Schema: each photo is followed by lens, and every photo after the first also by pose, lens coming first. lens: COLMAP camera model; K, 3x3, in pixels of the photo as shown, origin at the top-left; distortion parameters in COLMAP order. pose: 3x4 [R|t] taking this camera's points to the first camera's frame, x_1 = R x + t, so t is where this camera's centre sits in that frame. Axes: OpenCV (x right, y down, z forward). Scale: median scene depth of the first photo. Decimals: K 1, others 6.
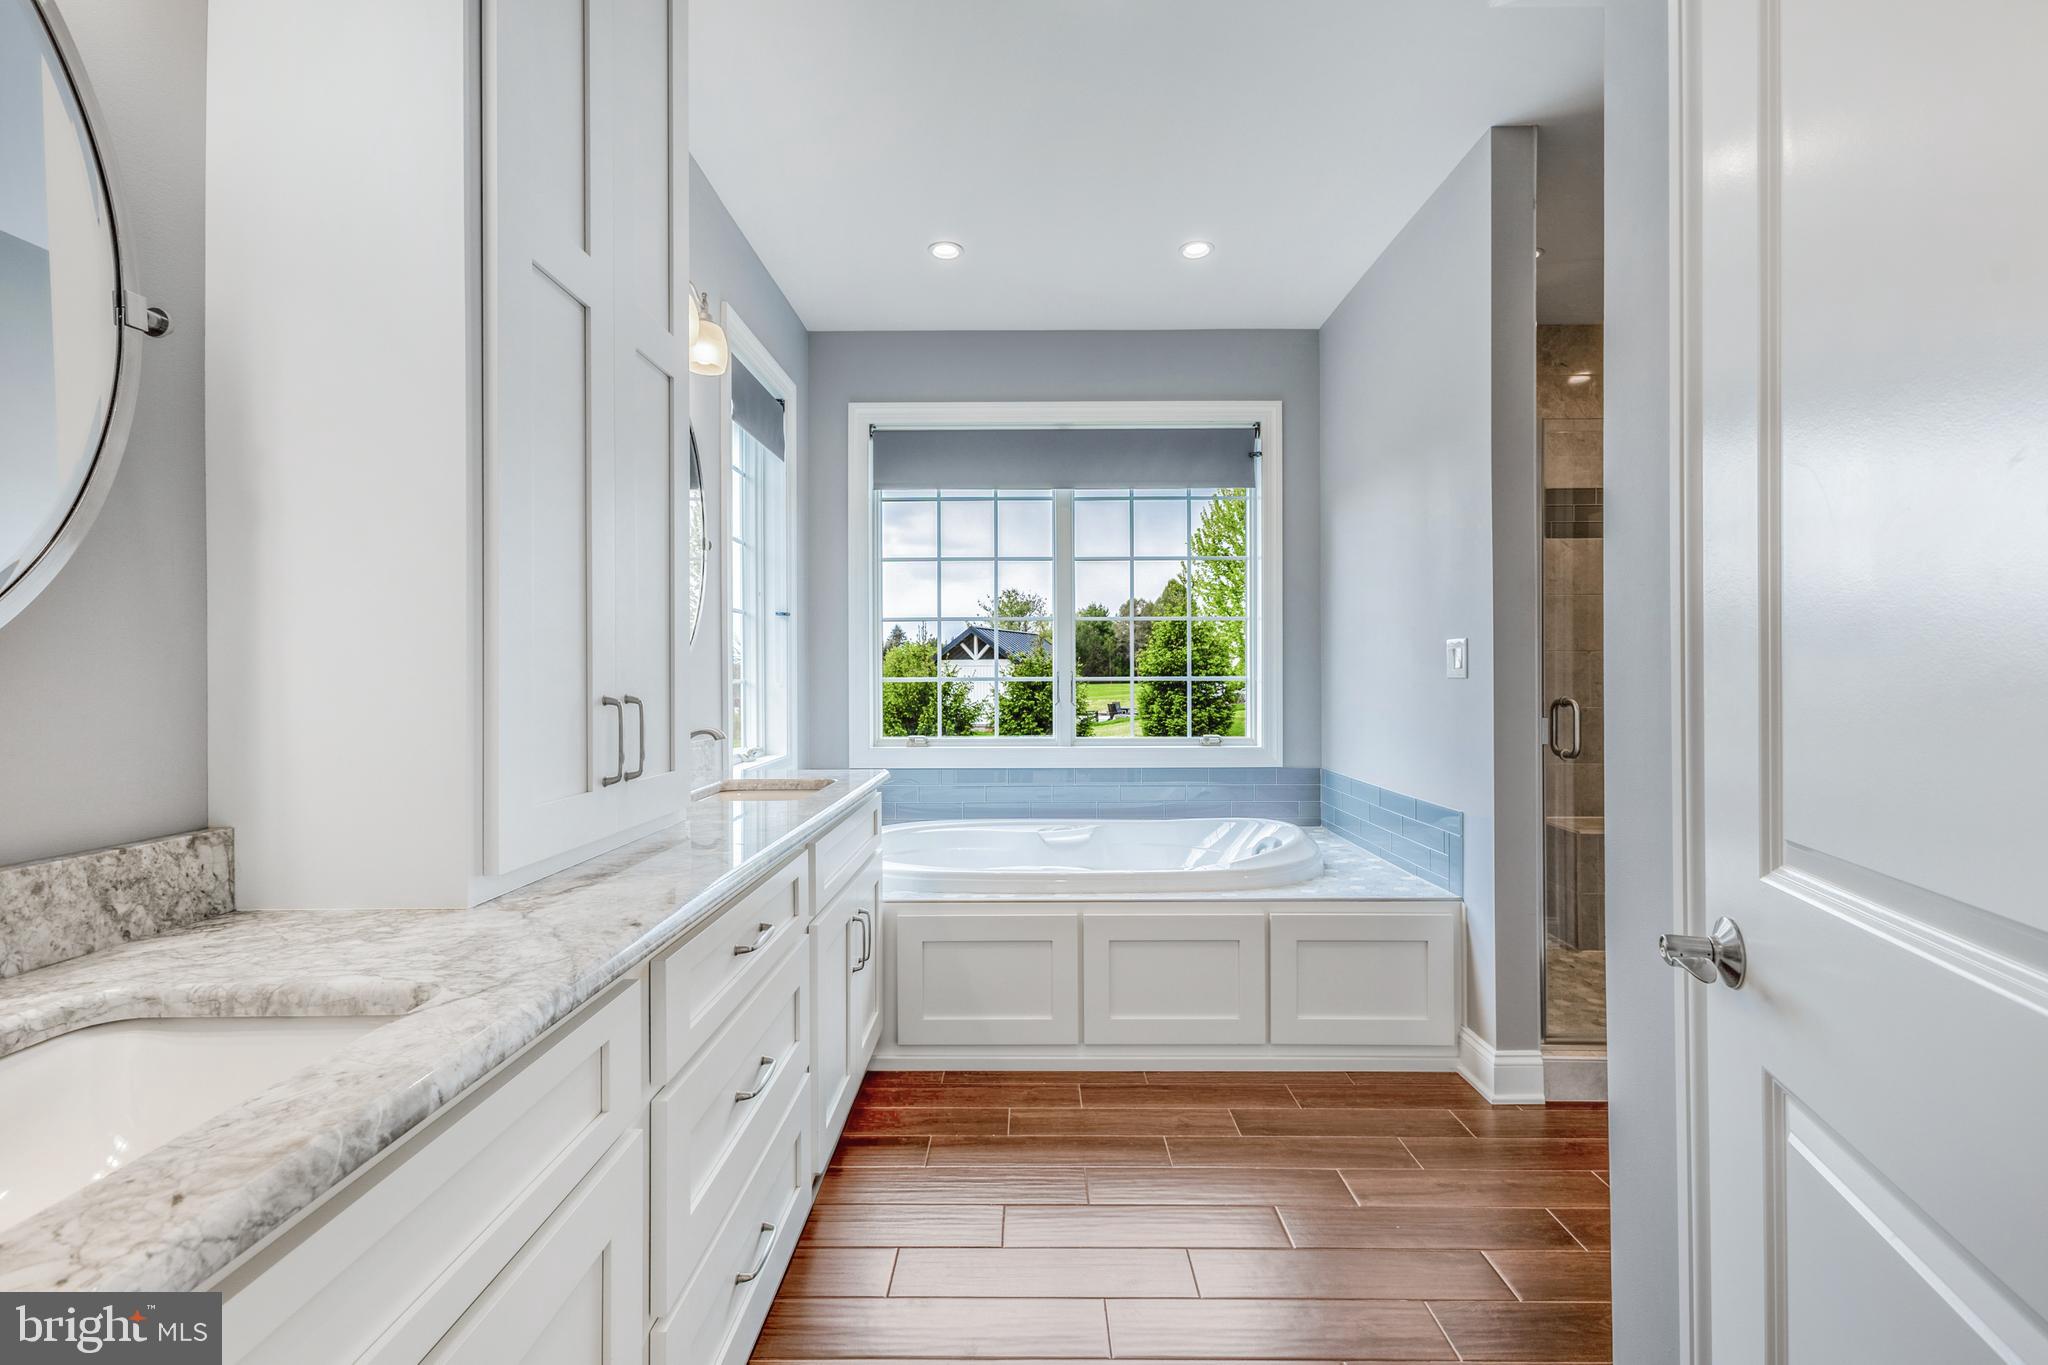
lens RADIAL K [[882.1, 0, 1026.7], [0, 882.1, 676.7], [0, 0, 1]] dist [0.001204, -0.000138]
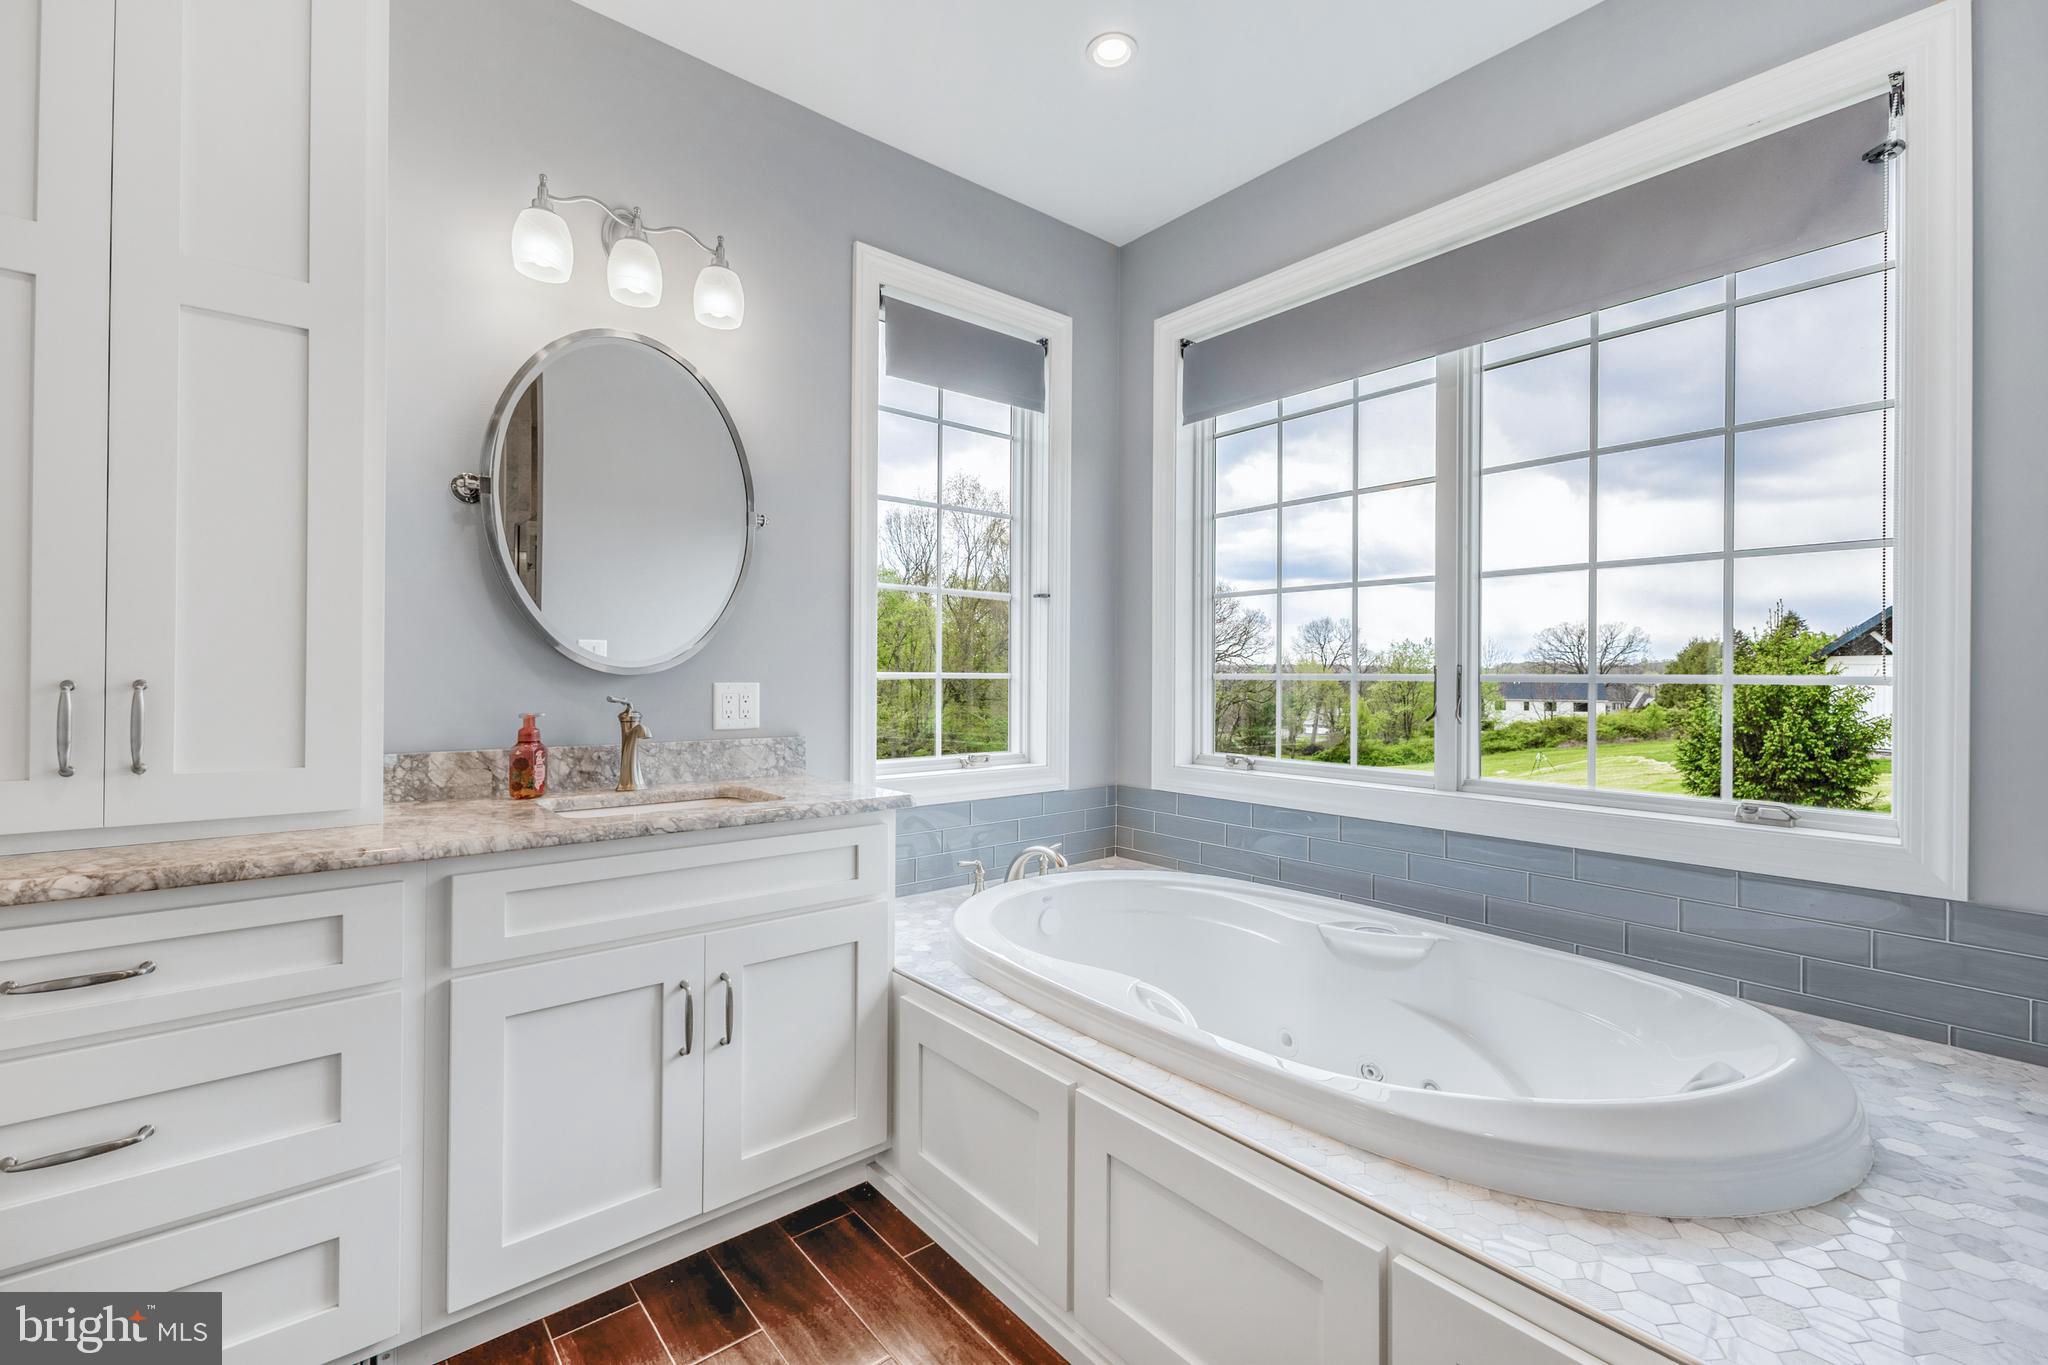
lens RADIAL K [[882.1, 0, 1024.4], [0, 882.1, 675.9], [0, 0, 1]] dist [0.001204, -0.000138]
pose [[0.643846, 0.009317, -0.765098, 0.318313], [-0.009178, 0.999948, 0.004453, 0.000881], [0.765100, 0.004156, 0.643899, 0.408028]]
